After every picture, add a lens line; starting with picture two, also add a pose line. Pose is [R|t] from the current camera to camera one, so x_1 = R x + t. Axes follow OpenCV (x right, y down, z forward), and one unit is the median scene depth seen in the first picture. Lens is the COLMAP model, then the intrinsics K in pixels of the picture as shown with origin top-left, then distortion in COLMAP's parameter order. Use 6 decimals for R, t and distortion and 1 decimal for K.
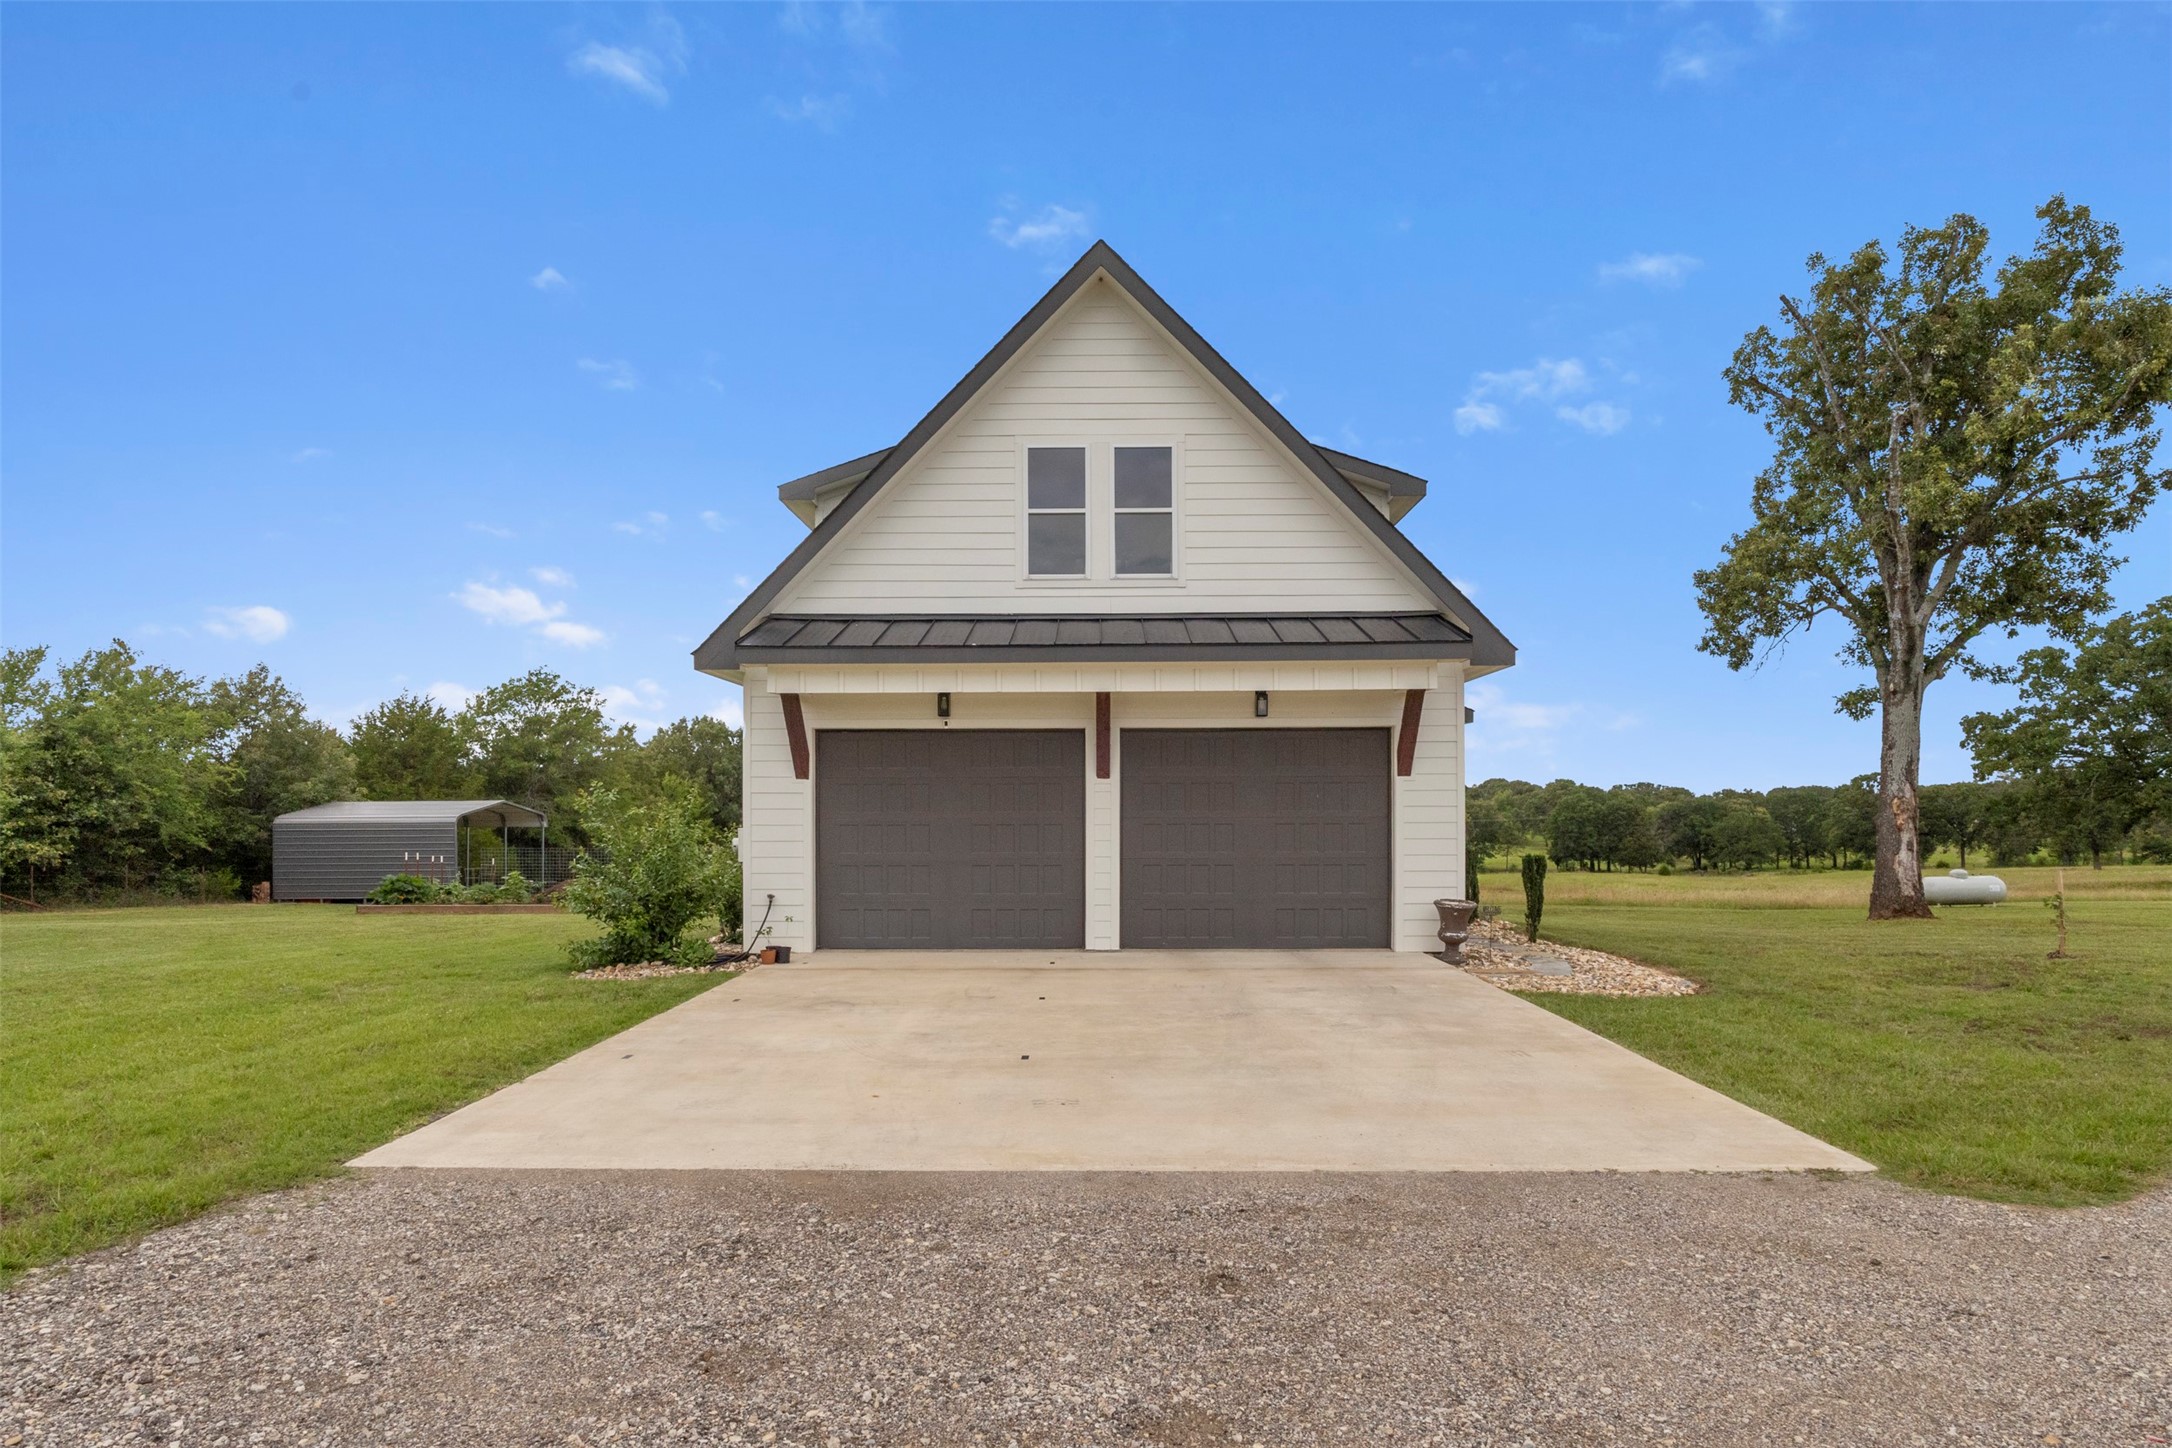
lens RADIAL K [[1207.9, 0, 1085.9], [0, 1207.9, 807.5], [0, 0, 1]] dist [-0.002859, -0.000302]
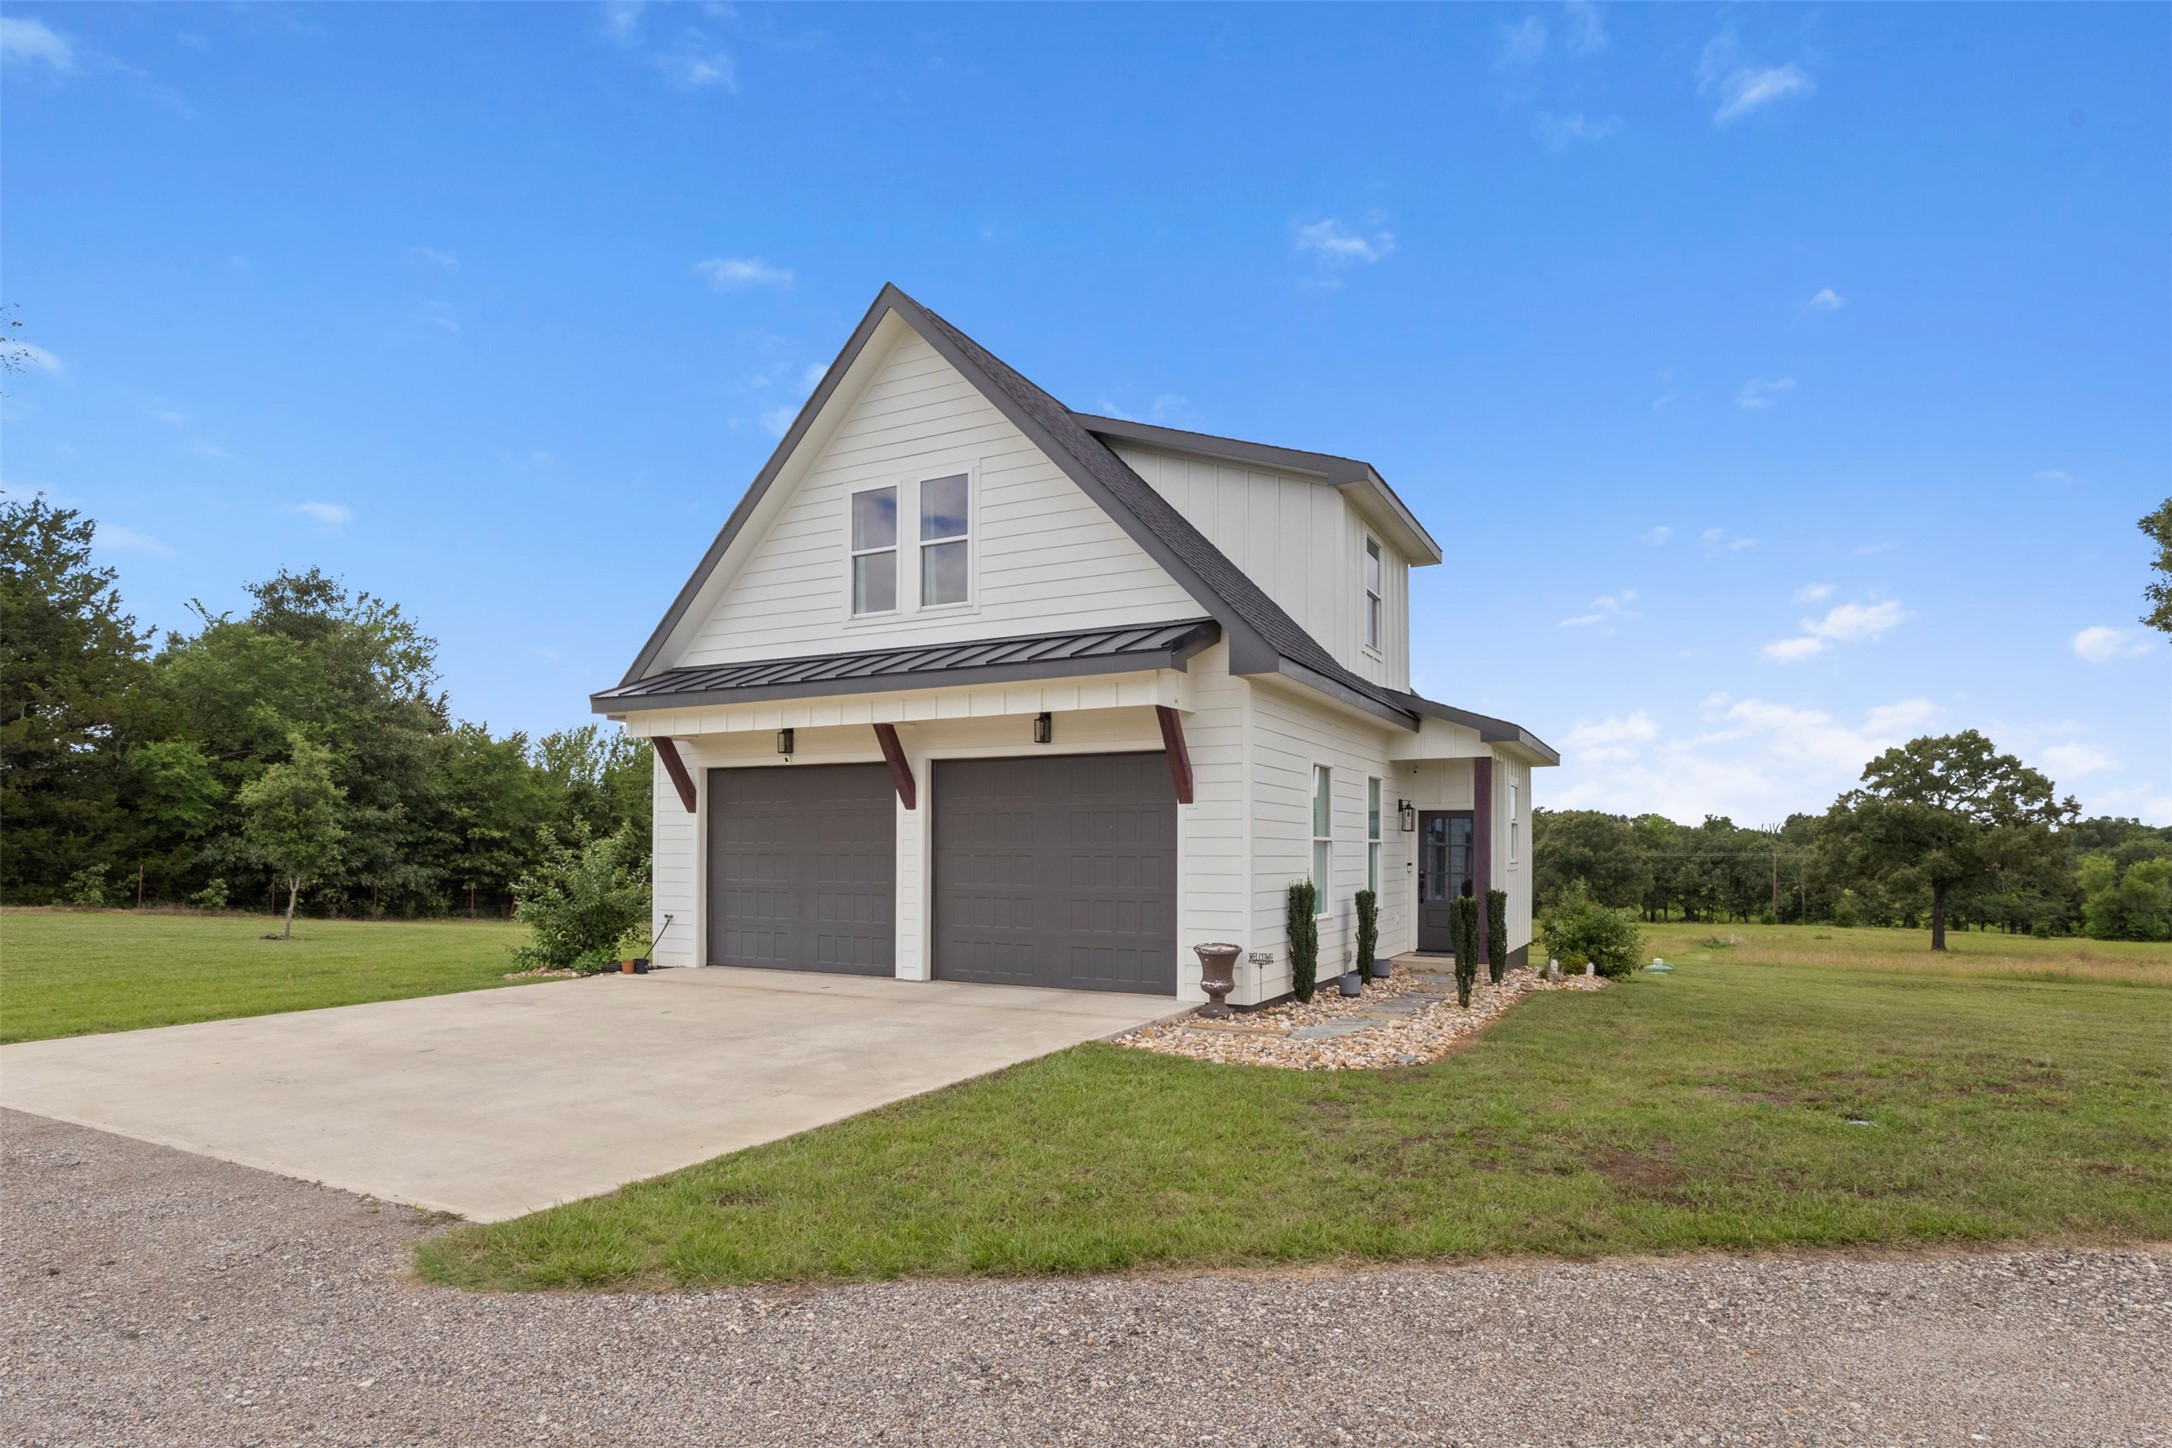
lens RADIAL K [[1220.8, 0, 1085.5], [0, 1220.8, 828.8], [0, 0, 1]] dist [-0.002480, -0.000657]
pose [[0.880086, -0.001058, -0.474814, 0.628930], [-0.007874, 0.999827, -0.016822, 0.008176], [0.474750, 0.018543, 0.879926, 0.173327]]
